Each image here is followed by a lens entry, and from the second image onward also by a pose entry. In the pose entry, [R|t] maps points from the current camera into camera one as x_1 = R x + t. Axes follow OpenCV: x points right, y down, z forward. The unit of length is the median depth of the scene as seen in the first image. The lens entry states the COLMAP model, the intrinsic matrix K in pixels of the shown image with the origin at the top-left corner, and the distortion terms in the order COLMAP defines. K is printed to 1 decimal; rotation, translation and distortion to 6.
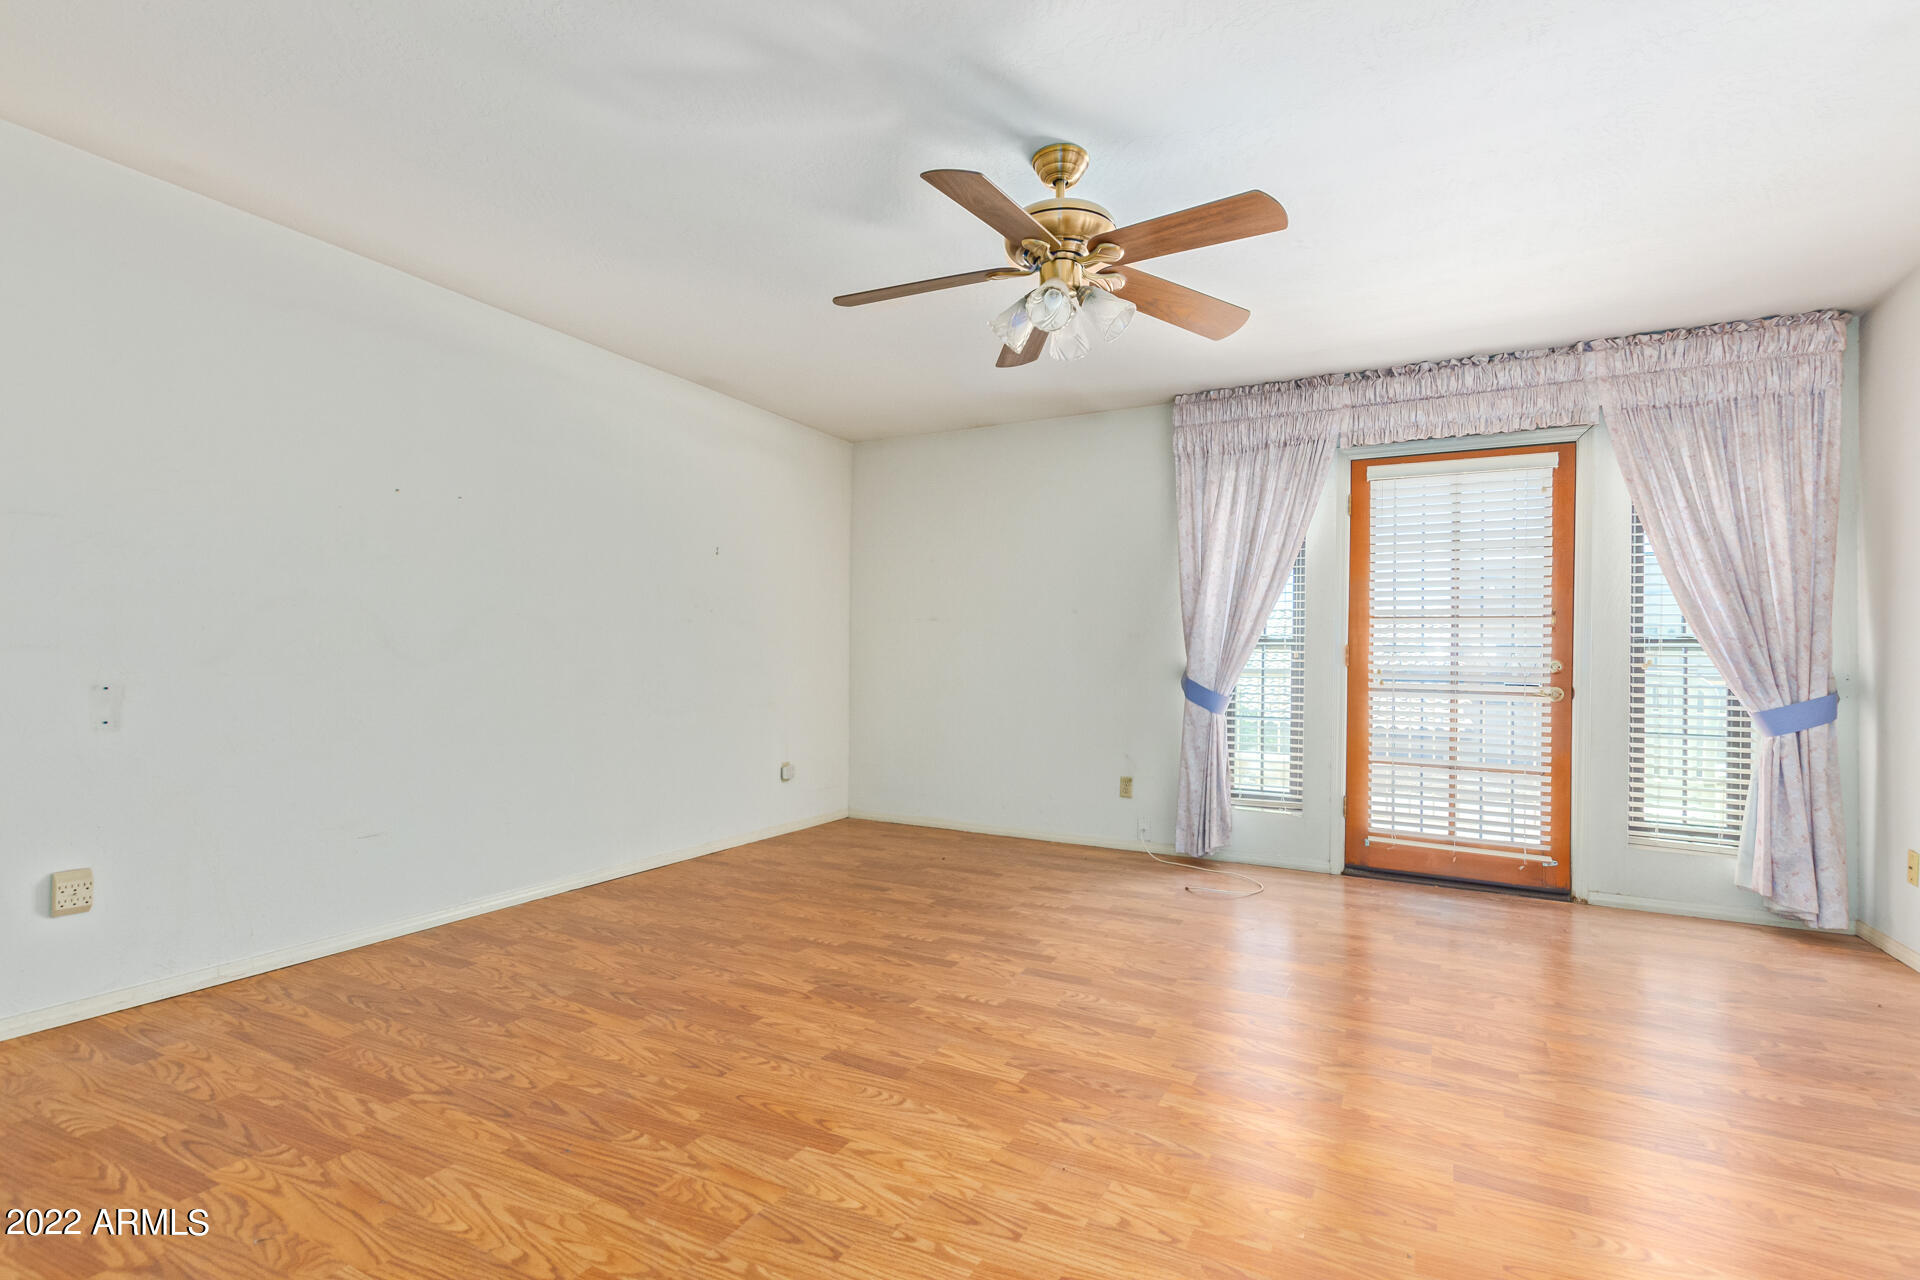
lens RADIAL K [[871.5, 0, 956.9], [0, 871.5, 658.5], [0, 0, 1]] dist [-0.000350, -0.000981]
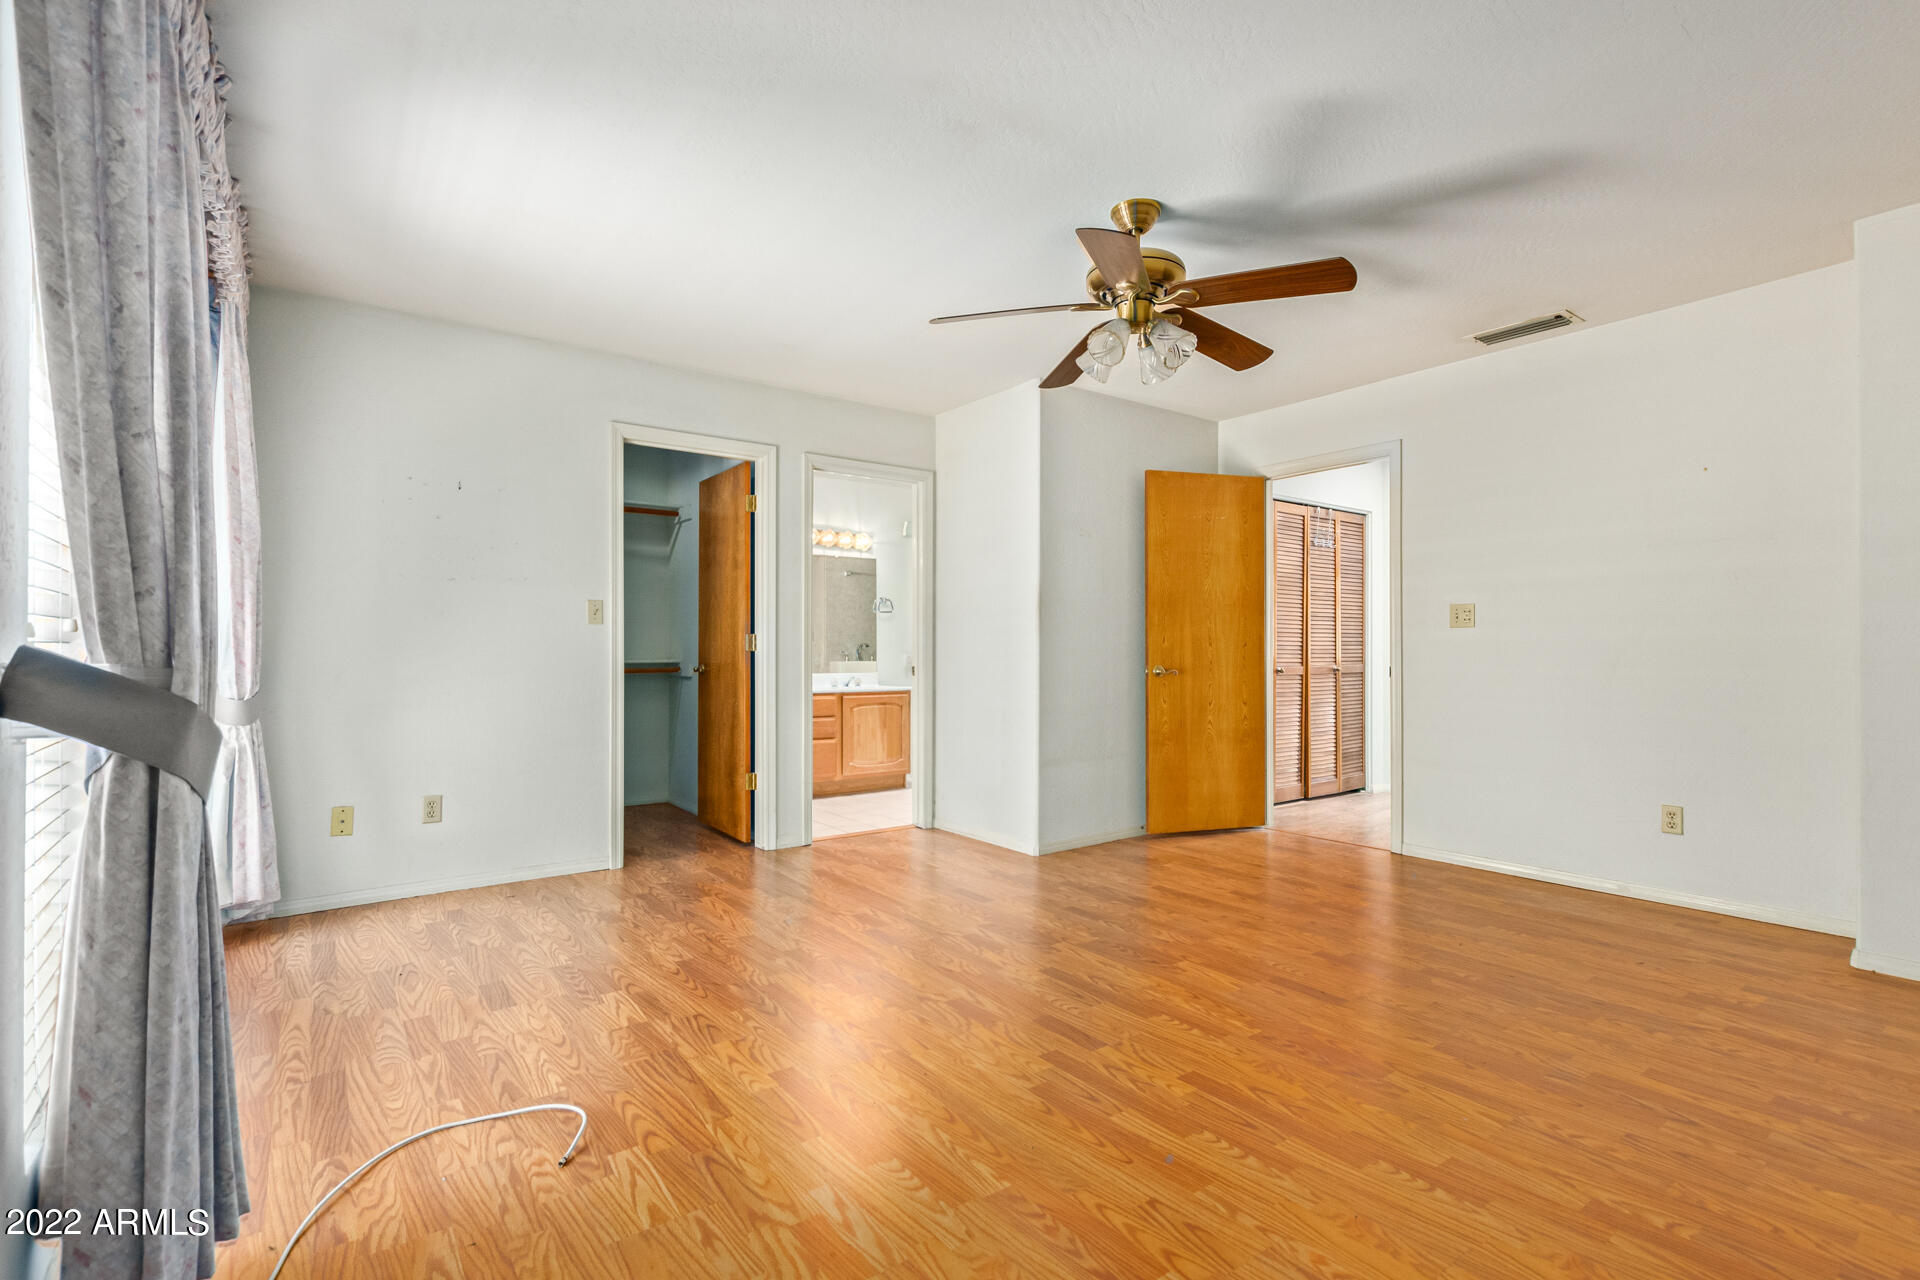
lens RADIAL K [[871.5, 0, 954.7], [0, 871.5, 646.8], [0, 0, 1]] dist [-0.000350, -0.000981]
pose [[-0.901916, -0.010042, 0.431794, -0.160092], [-0.010439, 0.999944, 0.001449, -0.001495], [-0.431785, -0.003201, -0.901971, 2.021441]]
